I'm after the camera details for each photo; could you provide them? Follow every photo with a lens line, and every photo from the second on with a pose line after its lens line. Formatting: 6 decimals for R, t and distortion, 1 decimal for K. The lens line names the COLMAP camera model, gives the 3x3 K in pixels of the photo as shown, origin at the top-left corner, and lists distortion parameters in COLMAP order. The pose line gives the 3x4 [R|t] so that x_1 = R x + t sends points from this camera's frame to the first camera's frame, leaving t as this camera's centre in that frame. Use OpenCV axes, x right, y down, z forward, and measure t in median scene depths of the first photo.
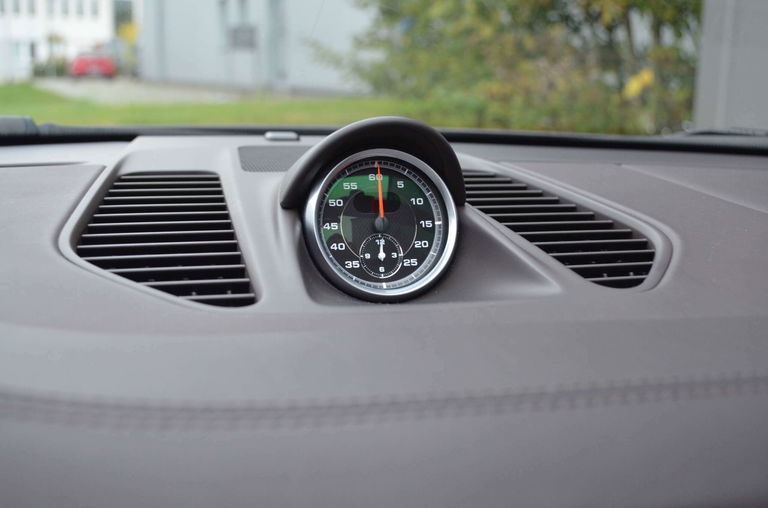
lens RADIAL K [[959.4, 0, 384.0], [0, 959.4, 254.0], [0, 0, 1]] dist [-0.002089, -0.005010]
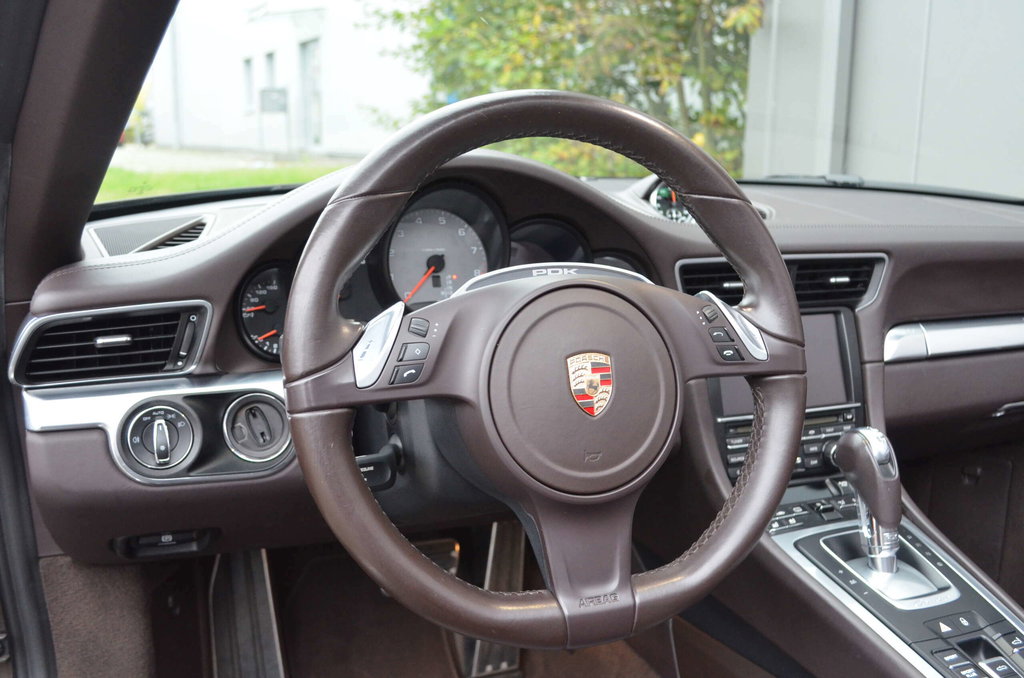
lens RADIAL K [[1065.5, 0, 512.0], [0, 1065.5, 339.0], [0, 0, 1]] dist [-0.013312, -0.004195]
pose [[0.994327, -0.027854, 0.102655, -0.052017], [0.027507, 0.999610, 0.004795, 0.021593], [-0.102749, -0.001944, 0.994705, -0.133553]]
